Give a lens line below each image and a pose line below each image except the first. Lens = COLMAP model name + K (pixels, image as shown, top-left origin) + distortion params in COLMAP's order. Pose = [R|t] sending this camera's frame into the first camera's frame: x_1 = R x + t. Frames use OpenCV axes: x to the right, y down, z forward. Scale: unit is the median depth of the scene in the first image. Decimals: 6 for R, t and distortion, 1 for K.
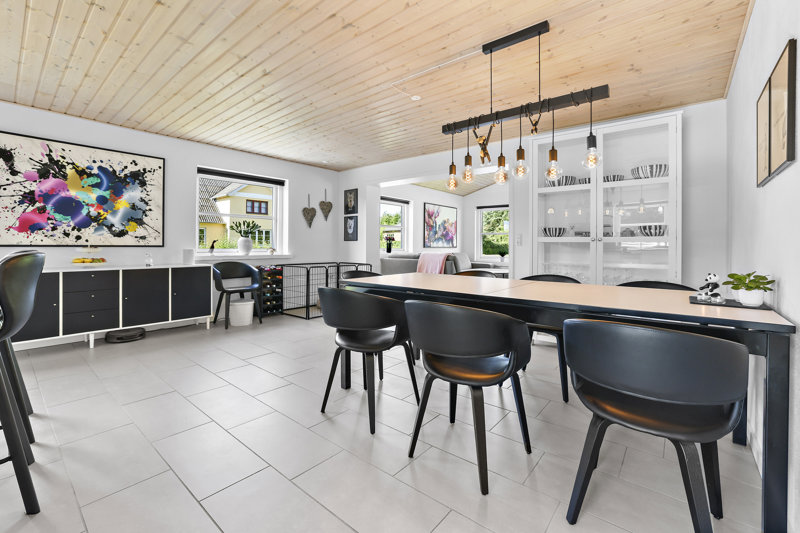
lens RADIAL K [[345.3, 0, 400.6], [0, 345.3, 244.8], [0, 0, 1]] dist [-0.000289, -0.000010]
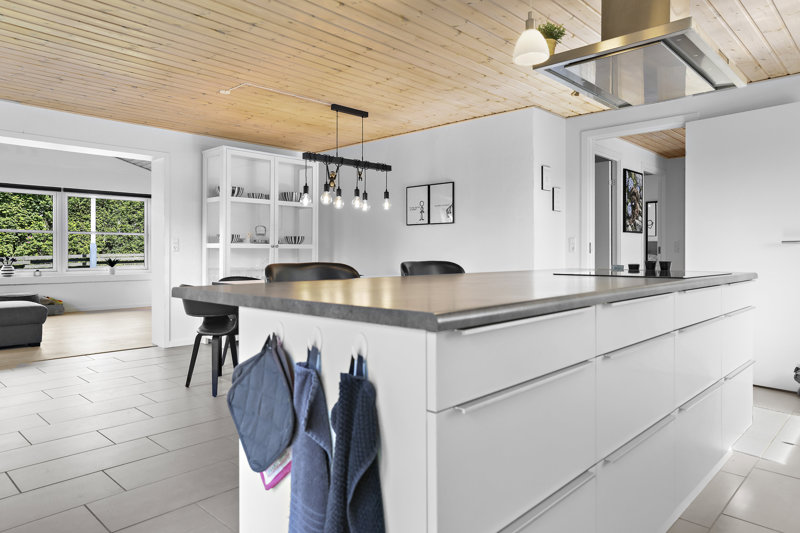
lens RADIAL K [[537.9, 0, 399.3], [0, 537.9, 255.0], [0, 0, 1]] dist [0.006649, 0.005806]
pose [[0.104683, -0.009532, 0.994460, -1.712705], [-0.002772, 0.999947, 0.009876, -0.005587], [-0.994502, -0.003790, 0.104651, 0.474112]]
